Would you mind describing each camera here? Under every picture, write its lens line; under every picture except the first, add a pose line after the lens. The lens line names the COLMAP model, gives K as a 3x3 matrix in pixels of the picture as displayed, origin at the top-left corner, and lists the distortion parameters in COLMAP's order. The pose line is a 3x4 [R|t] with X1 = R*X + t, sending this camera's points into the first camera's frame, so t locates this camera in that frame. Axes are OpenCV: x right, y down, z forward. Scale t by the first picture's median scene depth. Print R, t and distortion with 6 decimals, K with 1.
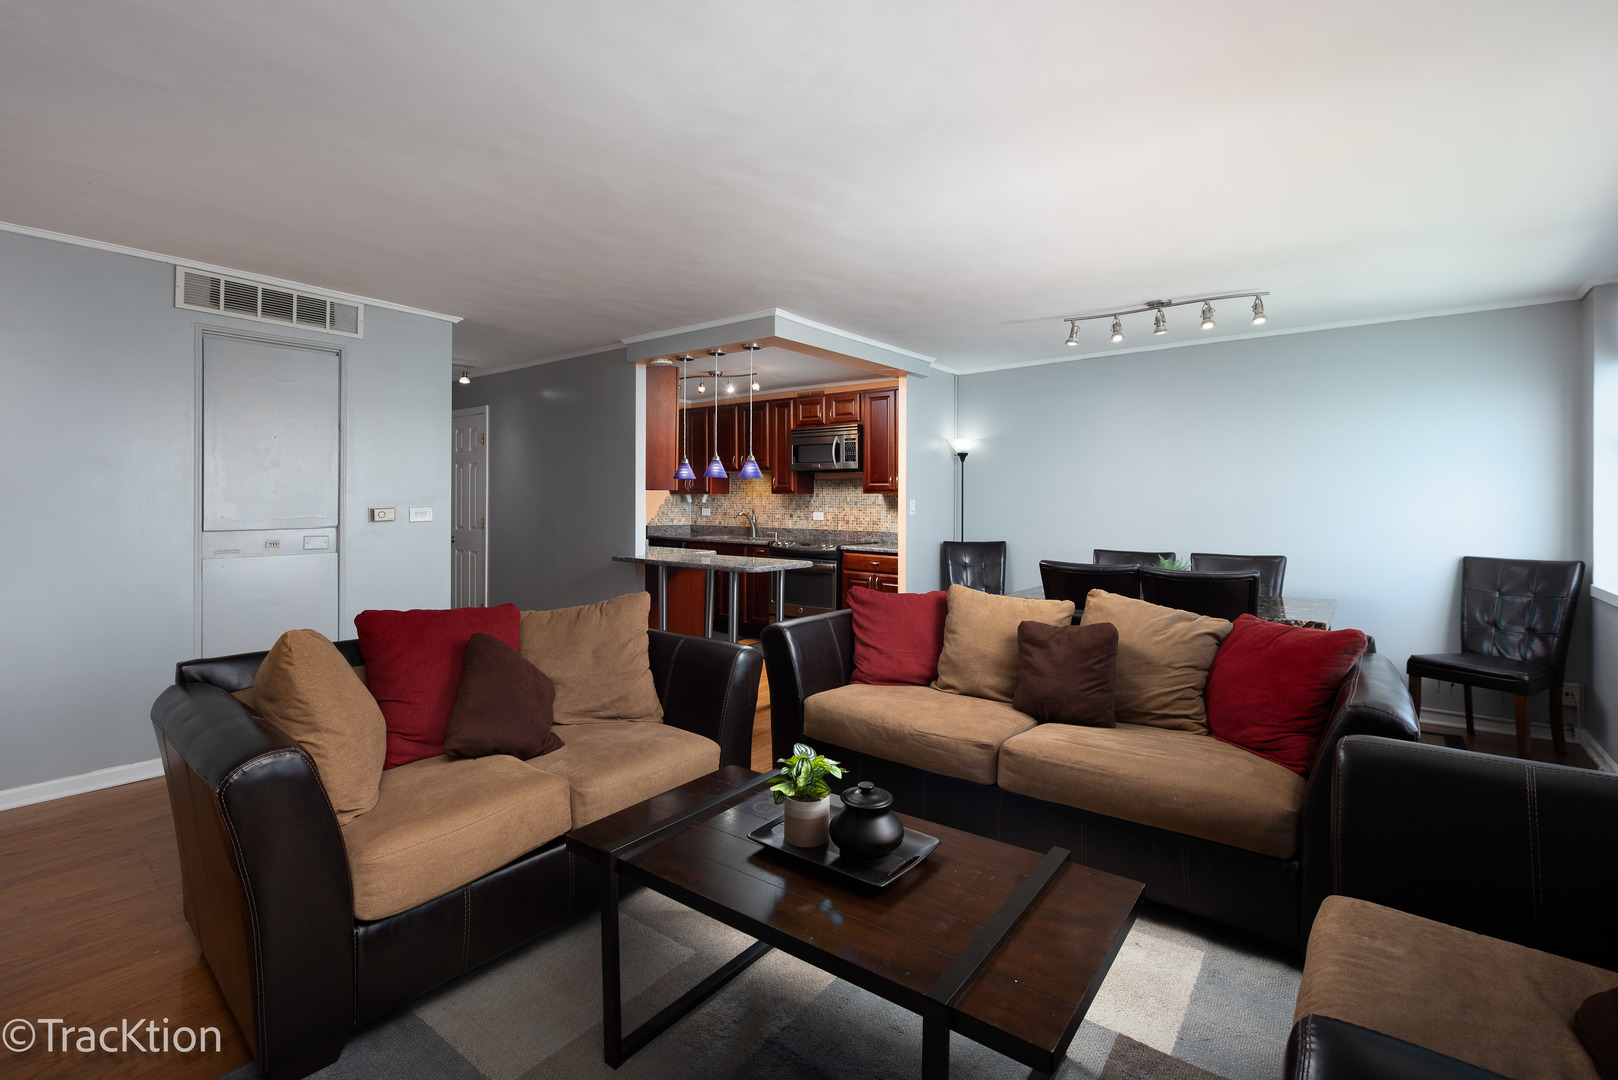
lens RADIAL K [[721.9, 0, 807.8], [0, 721.9, 495.1], [0, 0, 1]] dist [-0.000024, -0.000056]
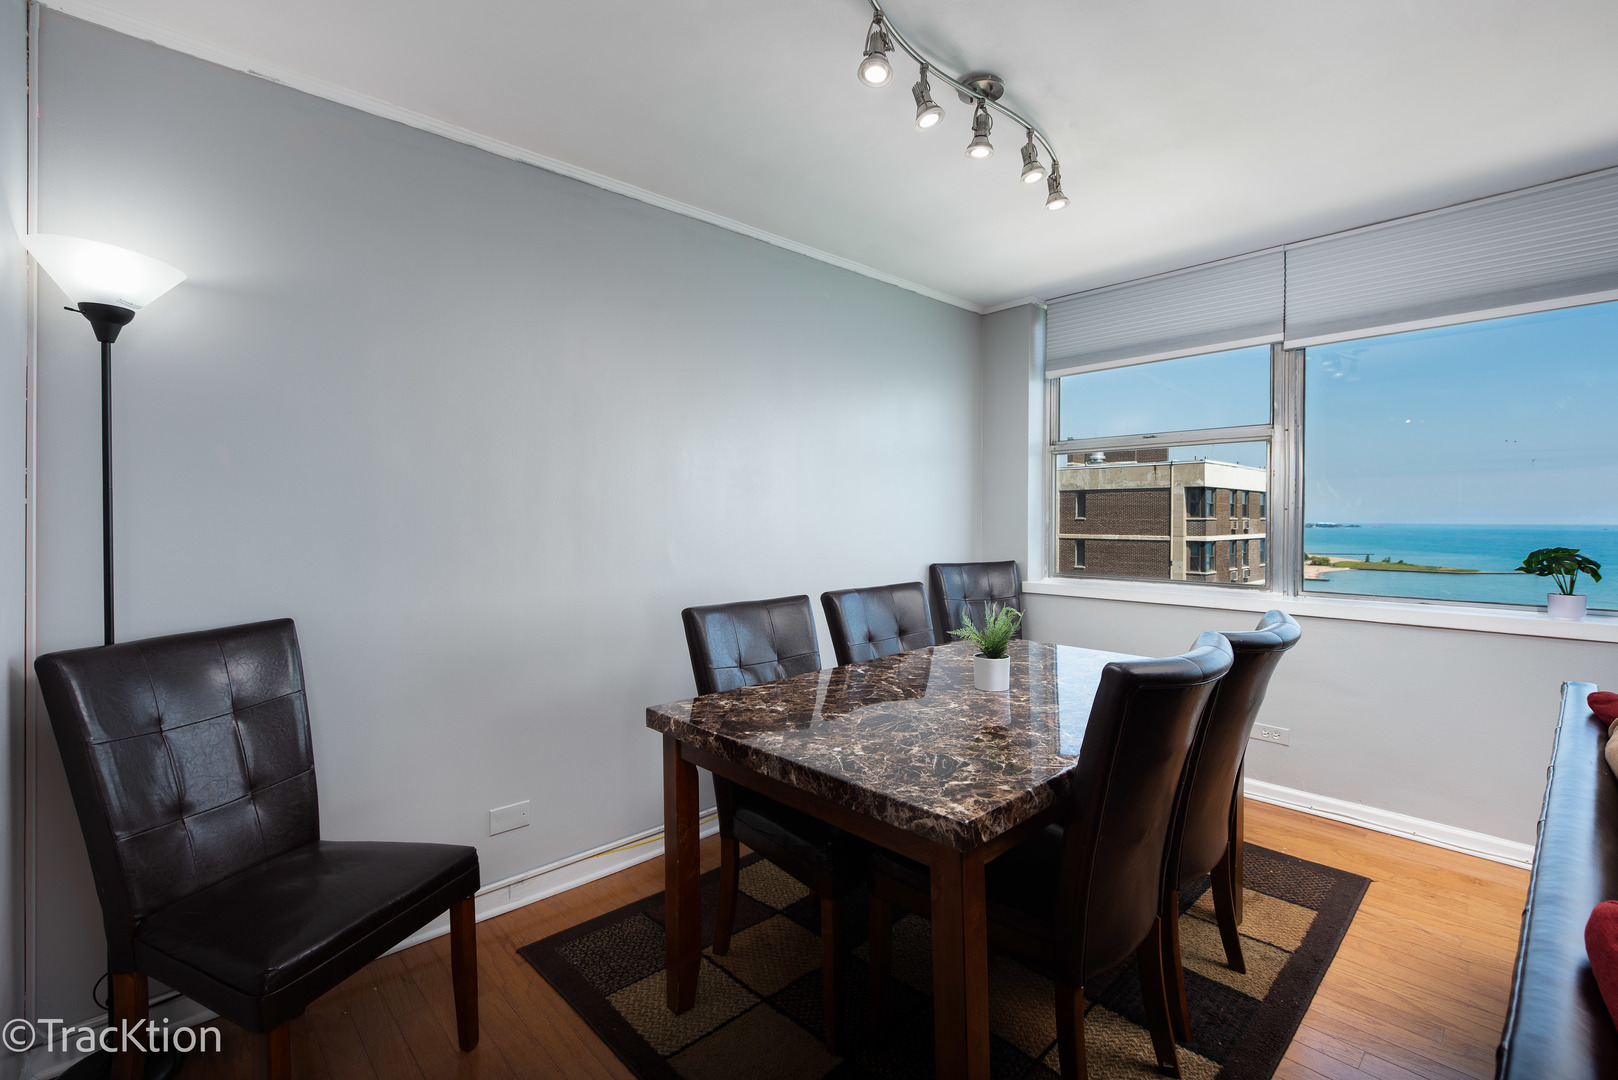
lens RADIAL K [[721.9, 0, 814.8], [0, 721.9, 520.3], [0, 0, 1]] dist [-0.000024, -0.000056]
pose [[0.151212, -0.008942, 0.988461, -0.008455], [-0.005892, 0.999933, 0.009947, 0.013716], [-0.988484, -0.007328, 0.151149, 0.633243]]
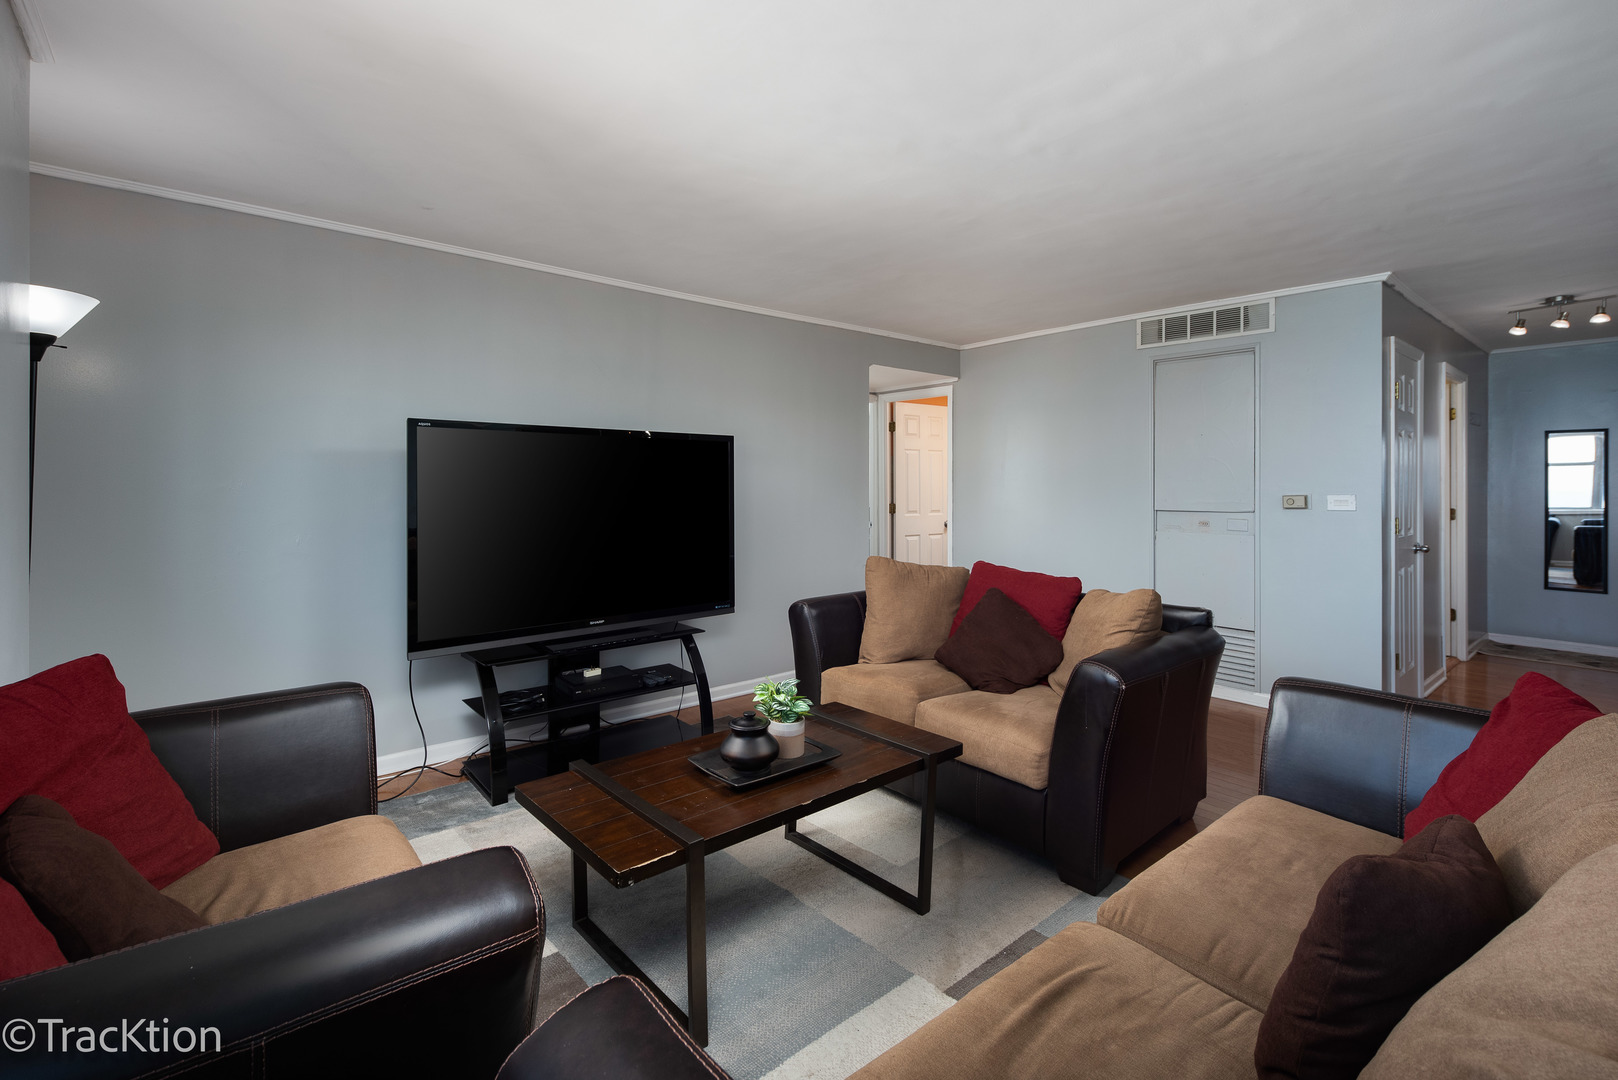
lens RADIAL K [[721.9, 0, 820.6], [0, 721.9, 486.3], [0, 0, 1]] dist [-0.000024, -0.000056]
pose [[-0.196691, 0.000765, -0.980465, 0.324013], [0.004158, 0.999991, -0.000053, 0.002055], [0.980457, -0.004087, -0.196693, 0.346572]]
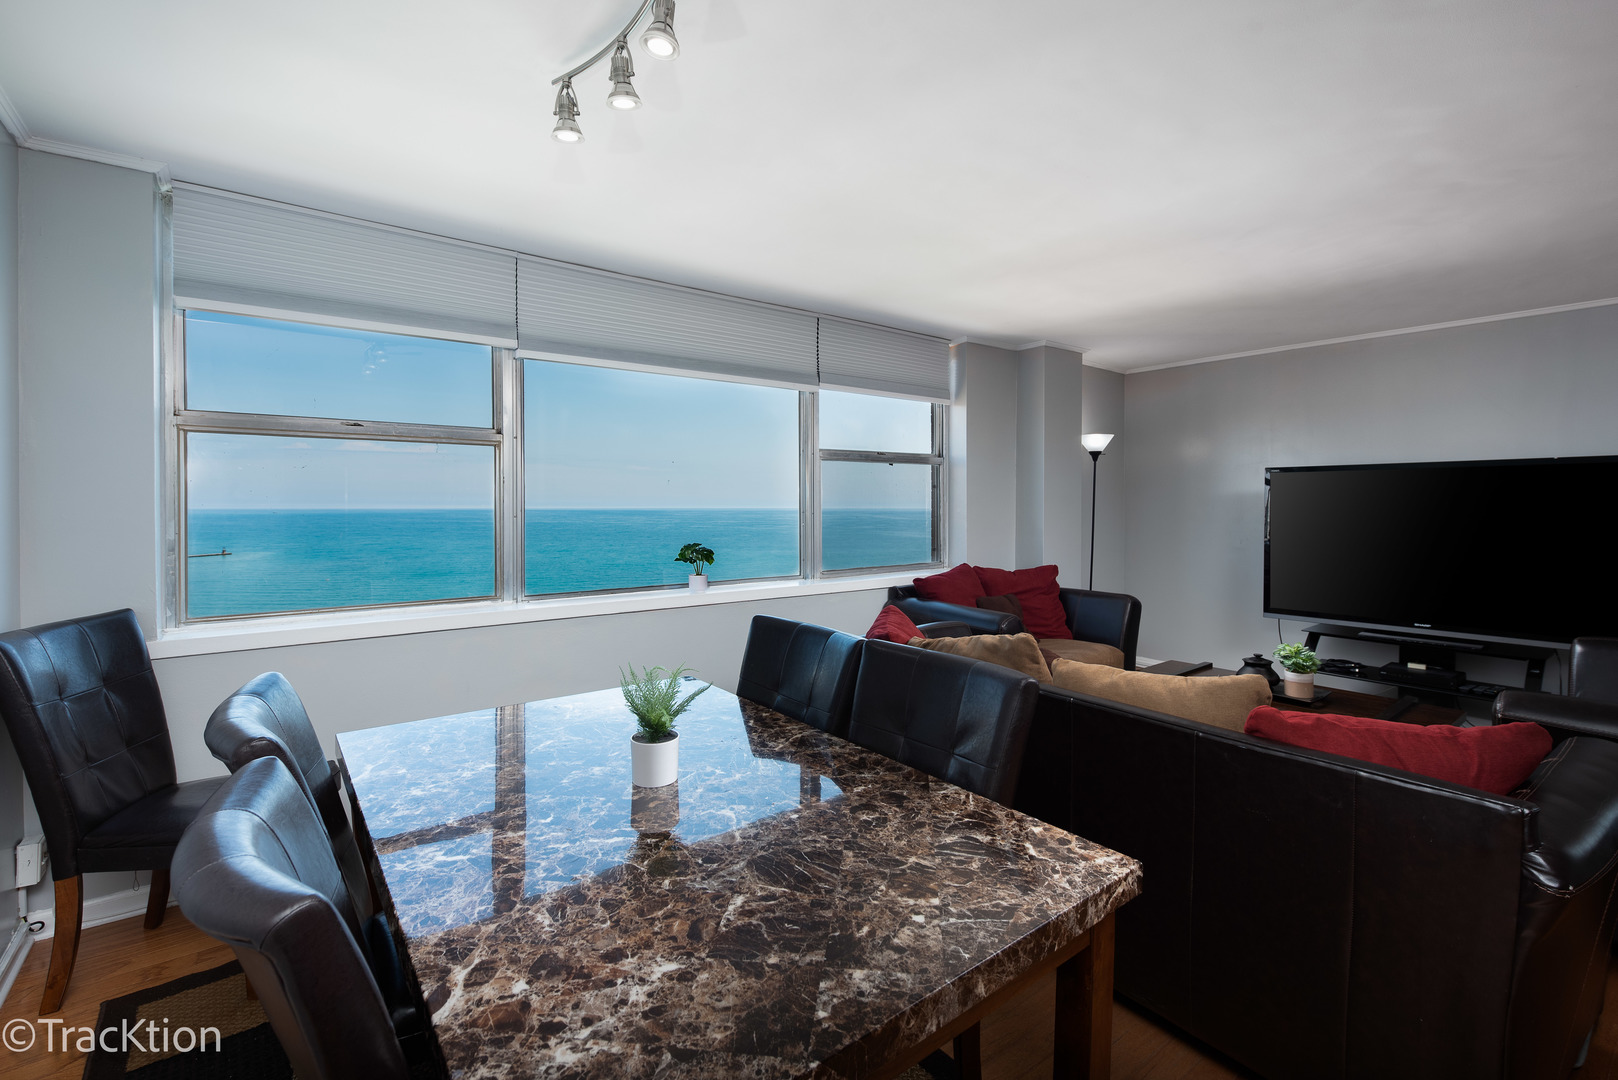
lens RADIAL K [[721.9, 0, 813.2], [0, 721.9, 511.8], [0, 0, 1]] dist [-0.000024, -0.000056]
pose [[-0.970520, -0.009414, 0.240837, 0.201875], [-0.007744, 0.999939, 0.007879, 0.000932], [-0.240896, 0.005781, -0.970534, 0.812716]]
